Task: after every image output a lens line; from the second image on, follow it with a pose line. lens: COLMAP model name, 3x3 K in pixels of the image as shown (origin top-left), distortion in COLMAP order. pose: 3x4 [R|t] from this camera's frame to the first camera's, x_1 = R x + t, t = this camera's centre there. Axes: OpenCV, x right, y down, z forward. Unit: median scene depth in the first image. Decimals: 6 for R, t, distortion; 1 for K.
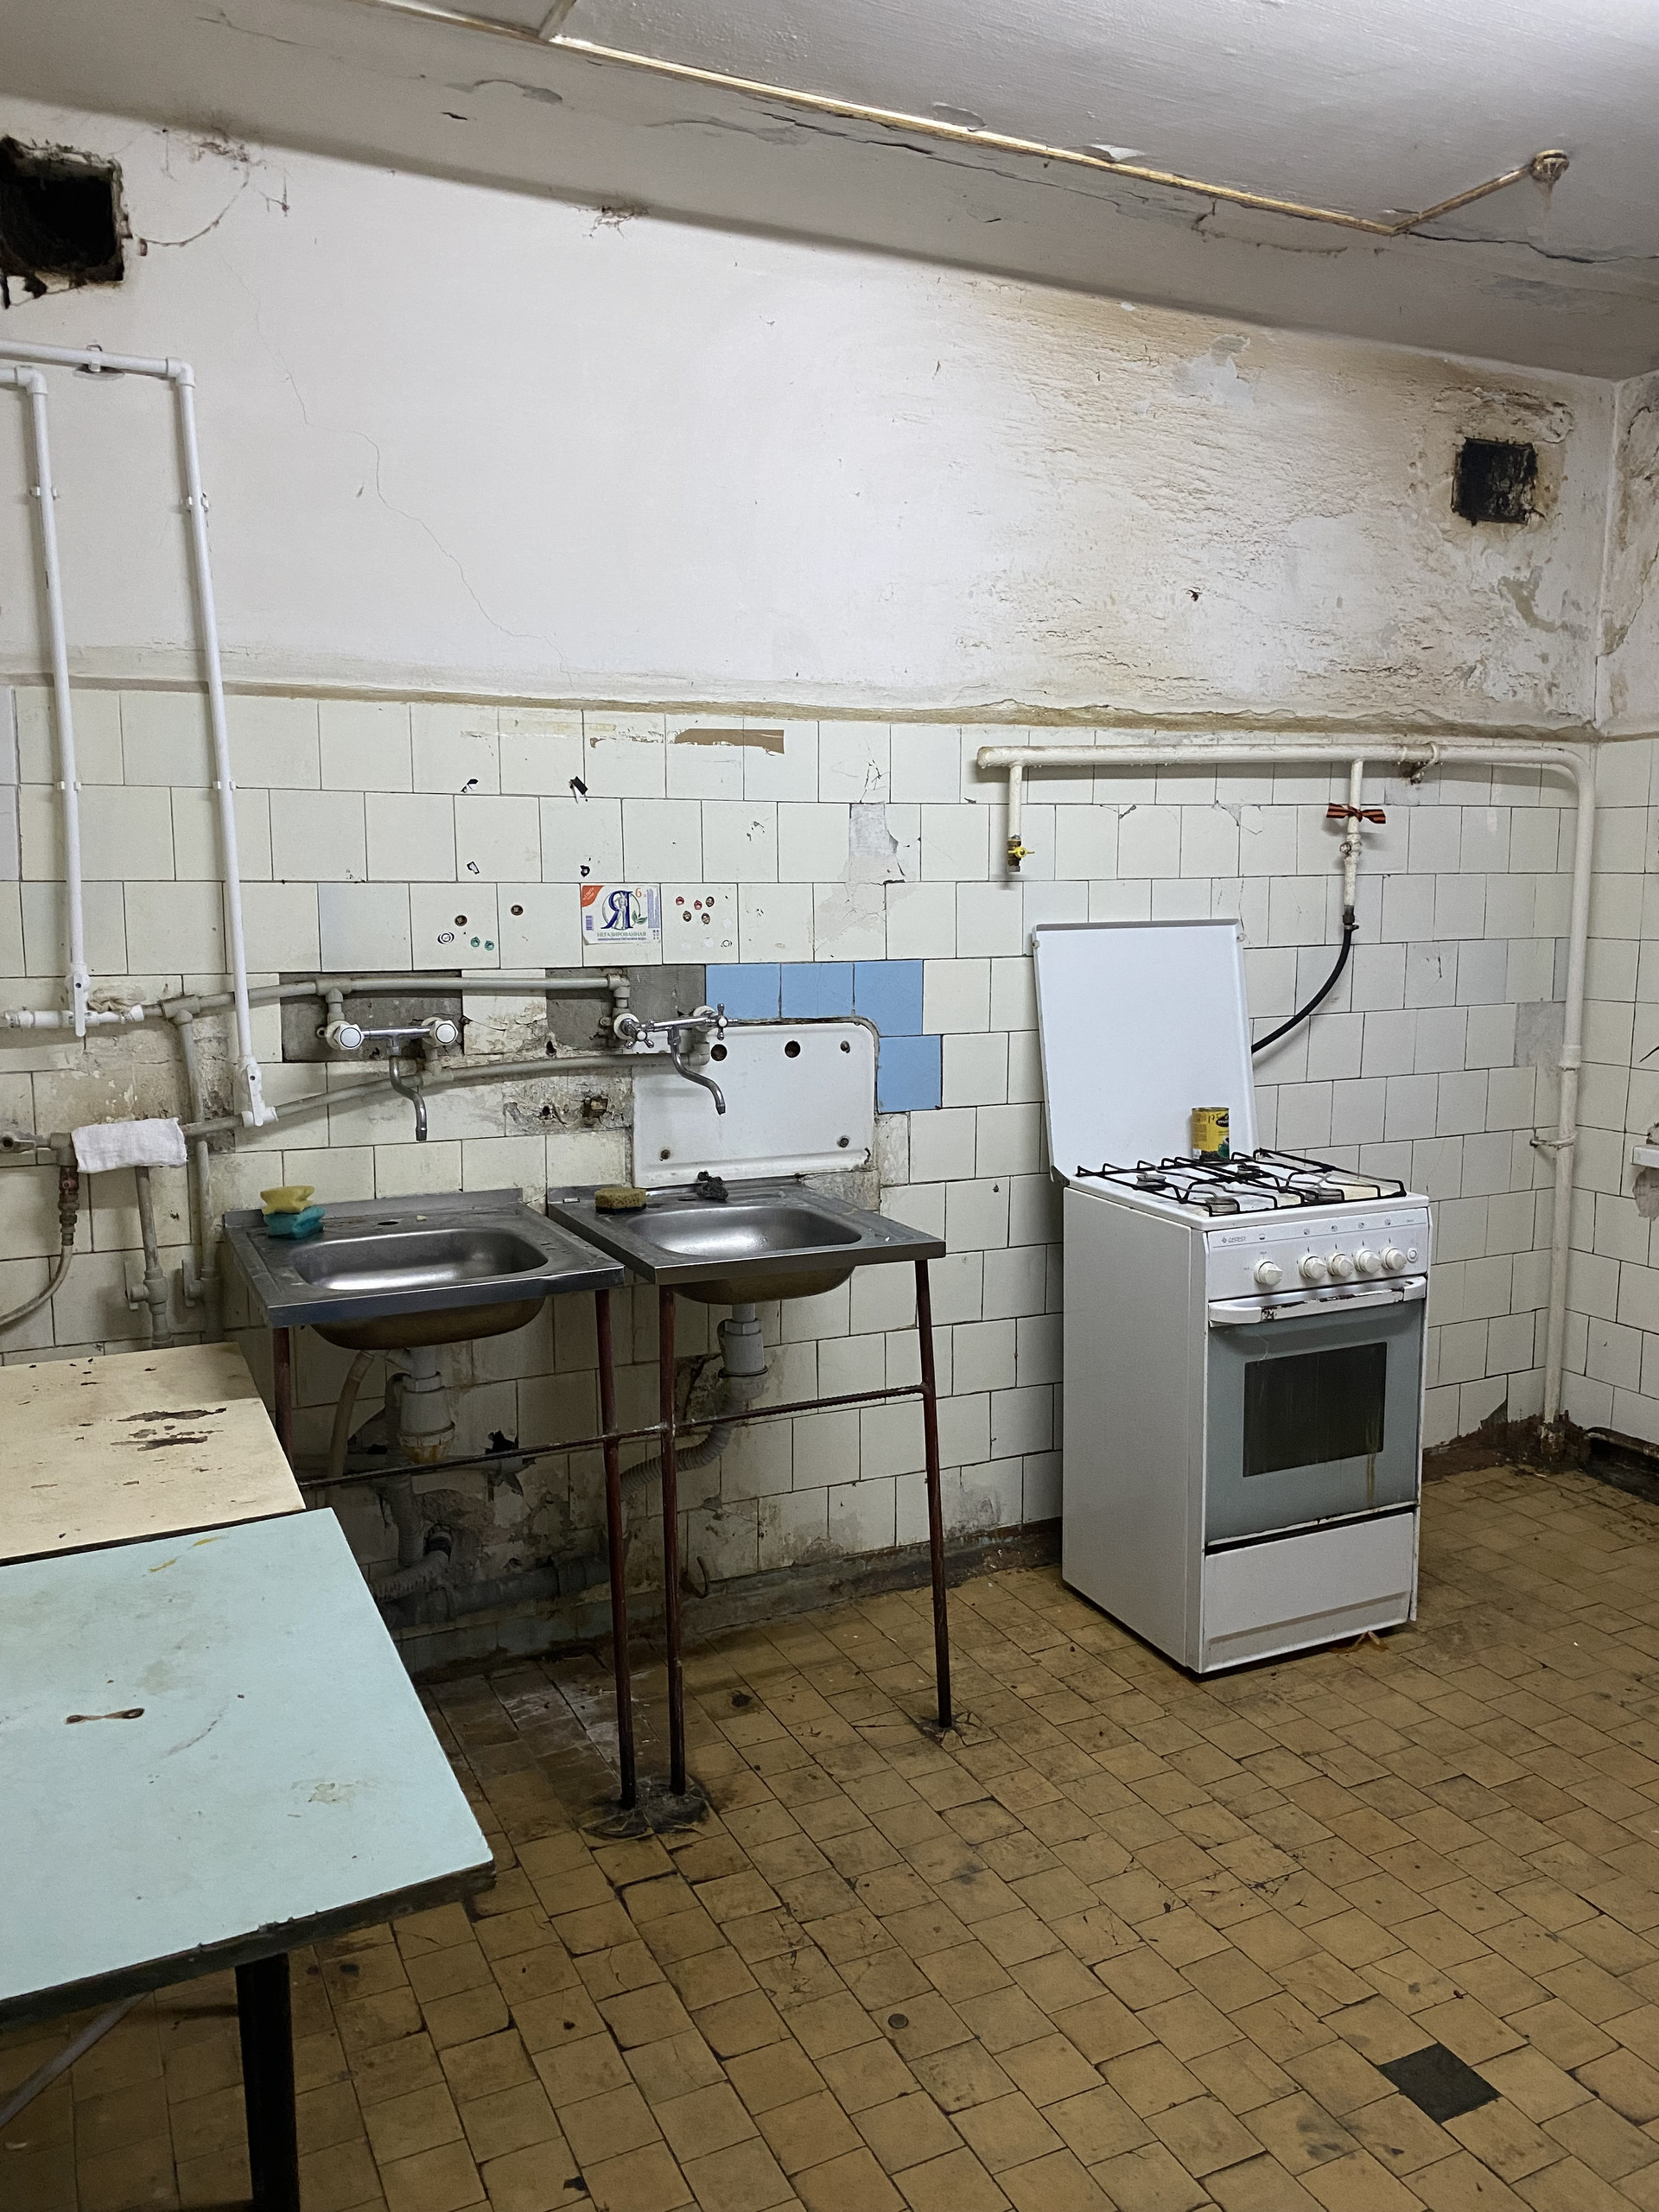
lens RADIAL K [[1684.2, 0, 851.2], [0, 1684.2, 1110.6], [0, 0, 1]] dist [0.040187, -0.044986]
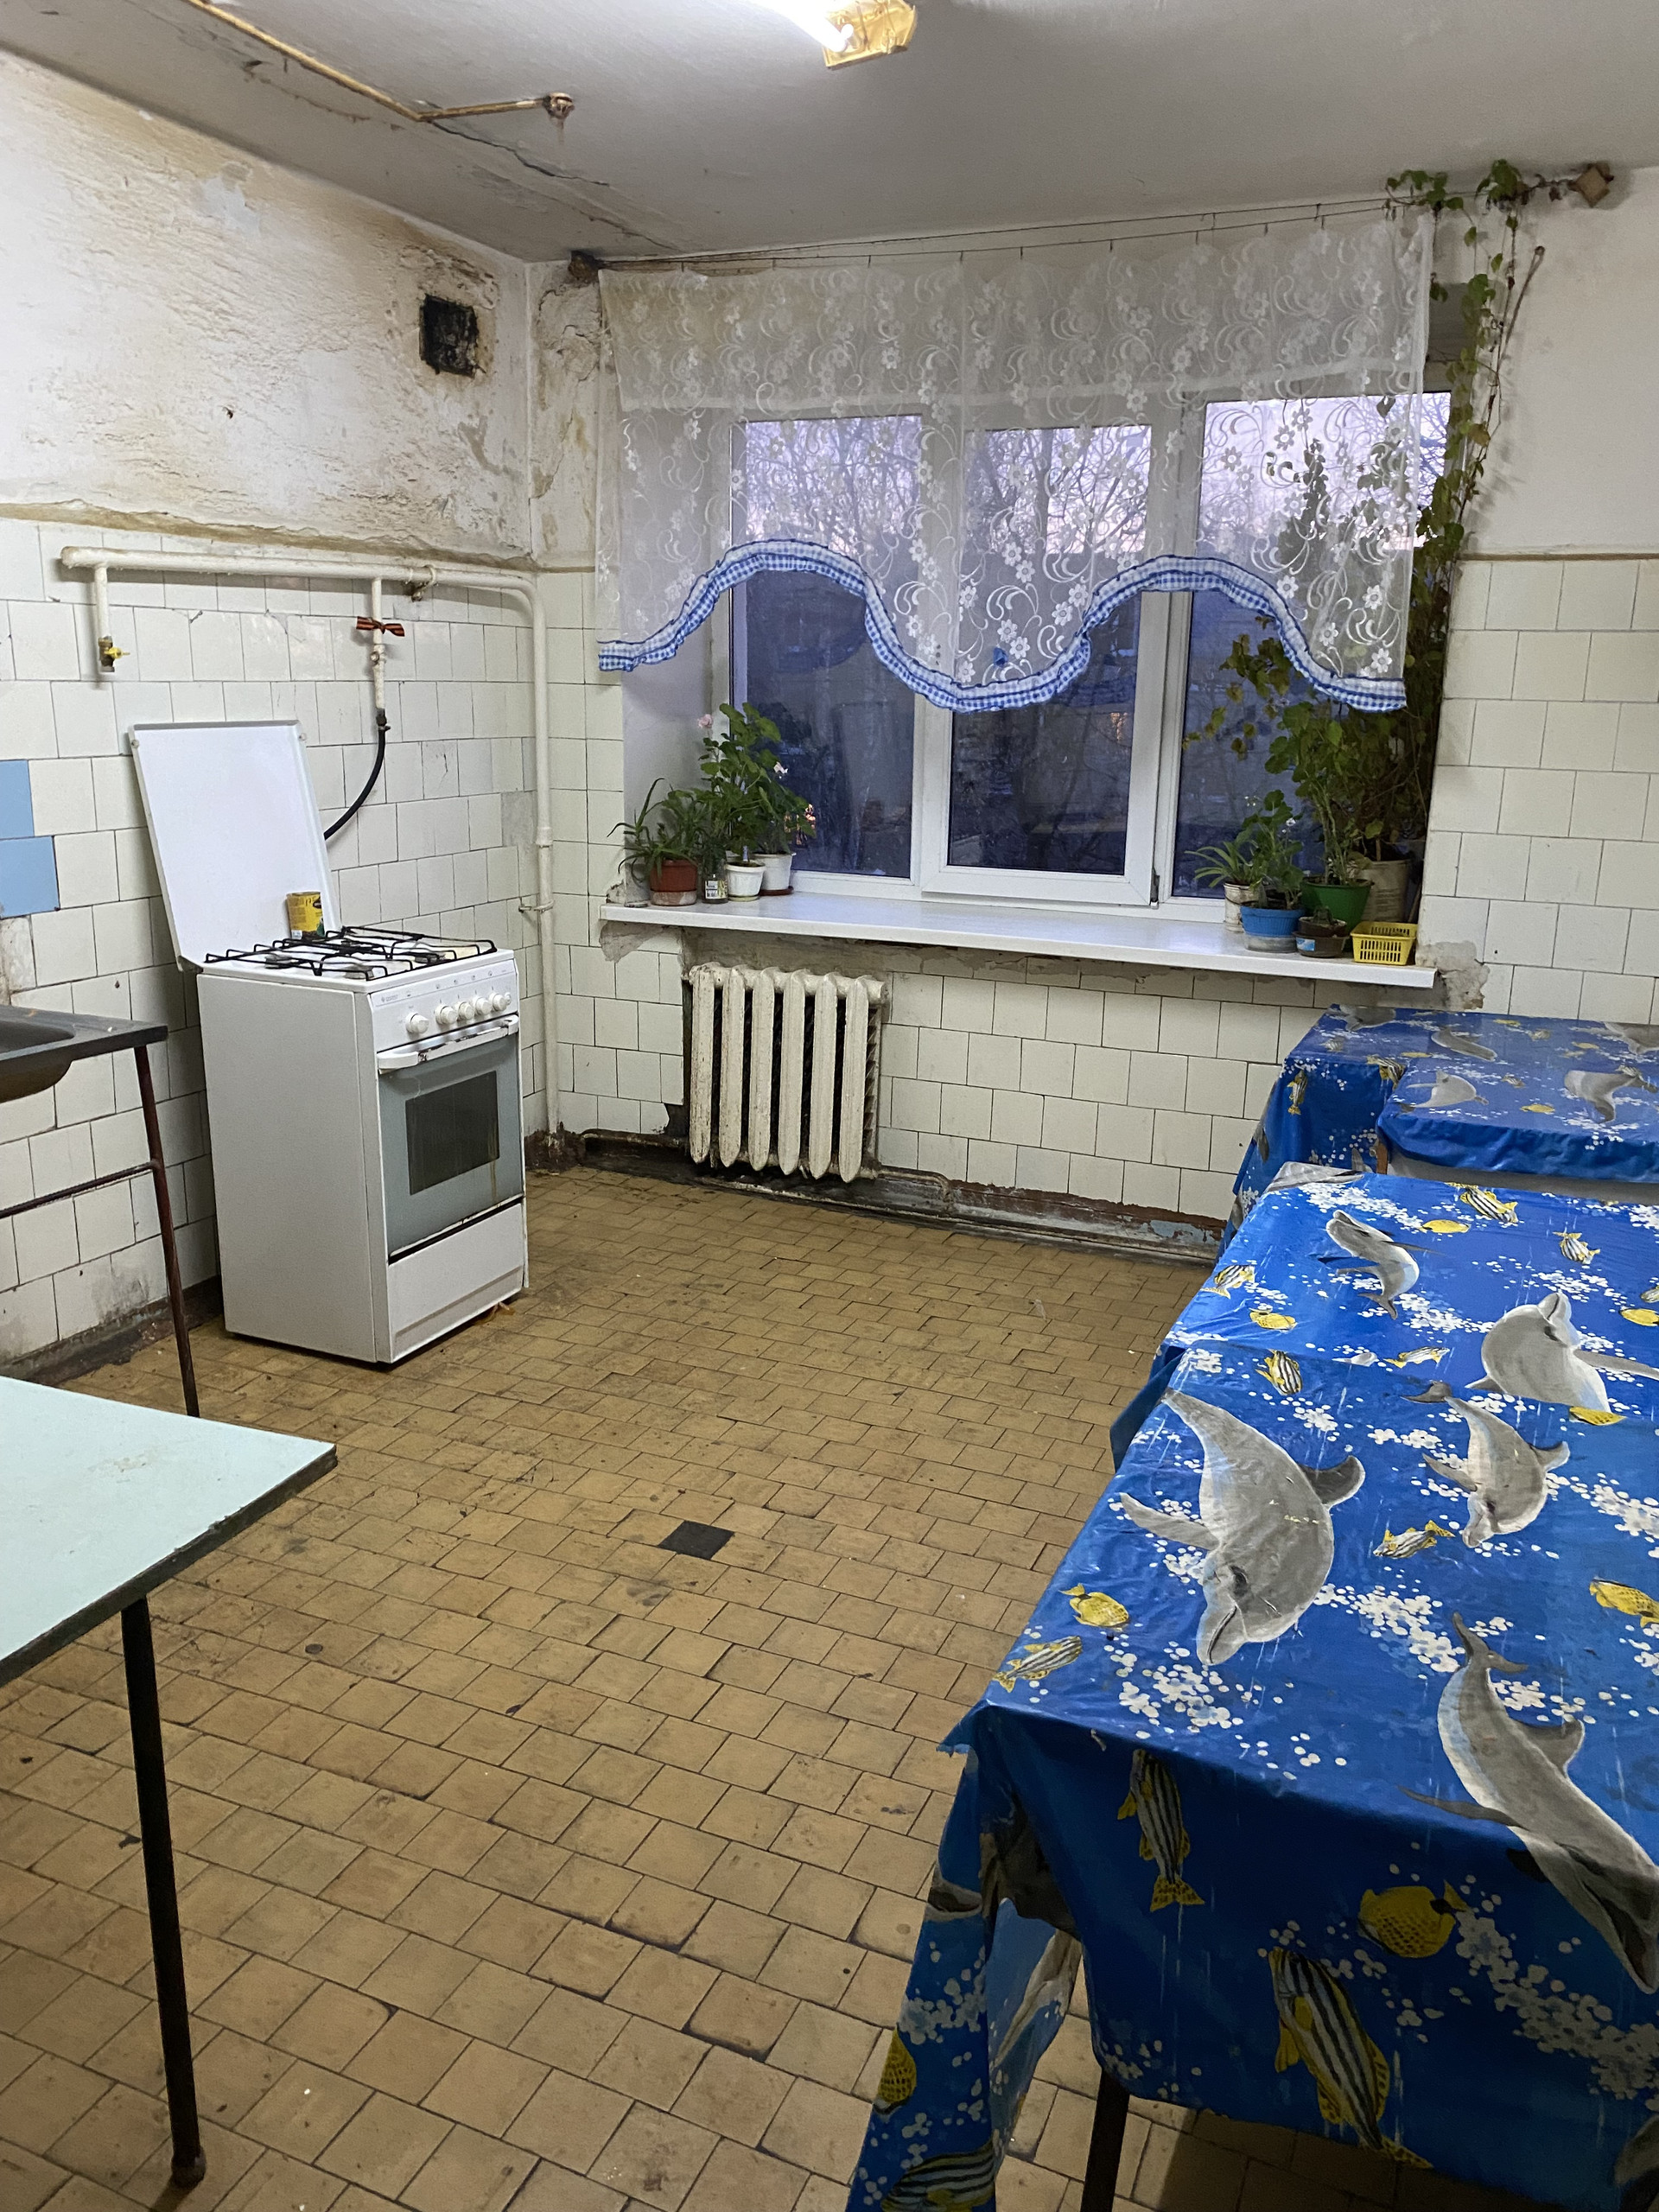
lens RADIAL K [[1684.2, 0, 851.2], [0, 1684.2, 1110.6], [0, 0, 1]] dist [0.040187, -0.044986]
pose [[0.748112, -0.151754, 0.645986, -0.263347], [0.076674, 0.986747, 0.143009, 0.008236], [-0.659127, -0.057457, 0.749833, -0.090177]]
